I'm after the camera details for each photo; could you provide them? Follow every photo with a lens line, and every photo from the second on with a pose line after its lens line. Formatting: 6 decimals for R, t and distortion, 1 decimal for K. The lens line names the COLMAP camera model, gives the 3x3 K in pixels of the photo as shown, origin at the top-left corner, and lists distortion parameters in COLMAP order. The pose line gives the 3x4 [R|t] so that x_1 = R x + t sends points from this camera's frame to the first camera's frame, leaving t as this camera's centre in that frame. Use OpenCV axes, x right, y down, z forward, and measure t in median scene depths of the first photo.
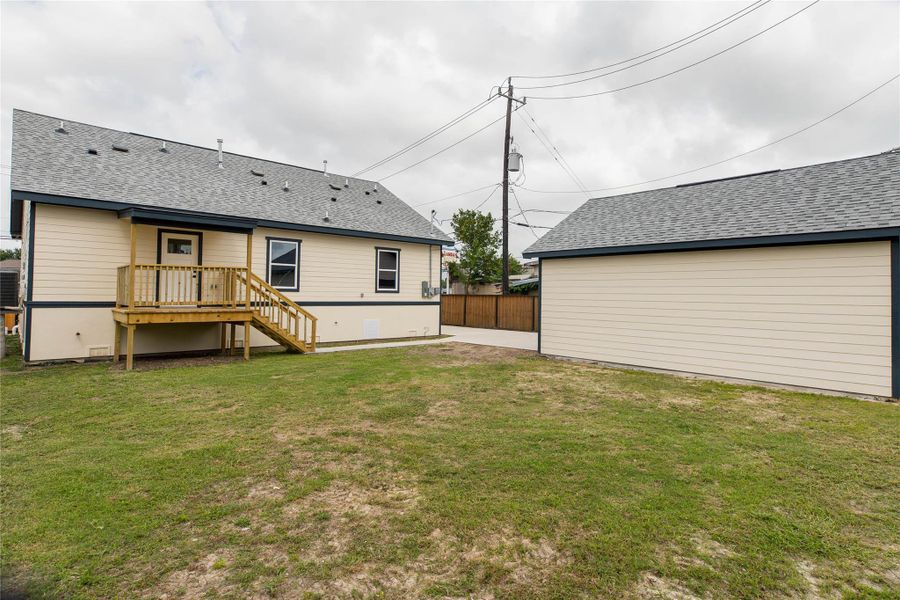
lens RADIAL K [[481.2, 0, 450.0], [0, 481.2, 300.0], [0, 0, 1]] dist [0.000817, -0.001602]
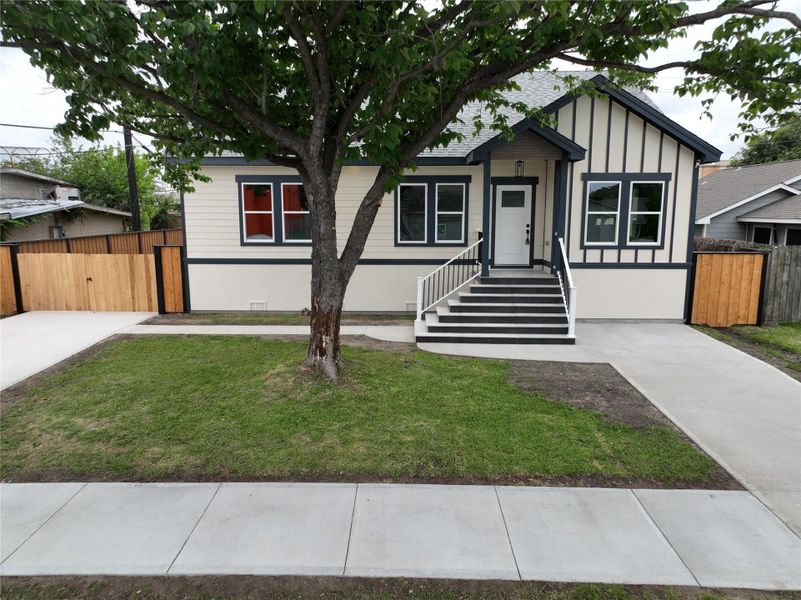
lens RADIAL K [[582.3, 0, 400.5], [0, 582.3, 300.0], [0, 0, 1]] dist [0.001322, 0.000021]
pose [[0.727142, 0.050897, -0.684598, 0.390015], [-0.001774, 0.997384, 0.072268, 0.001319], [0.686485, -0.051334, 0.725330, 0.356078]]
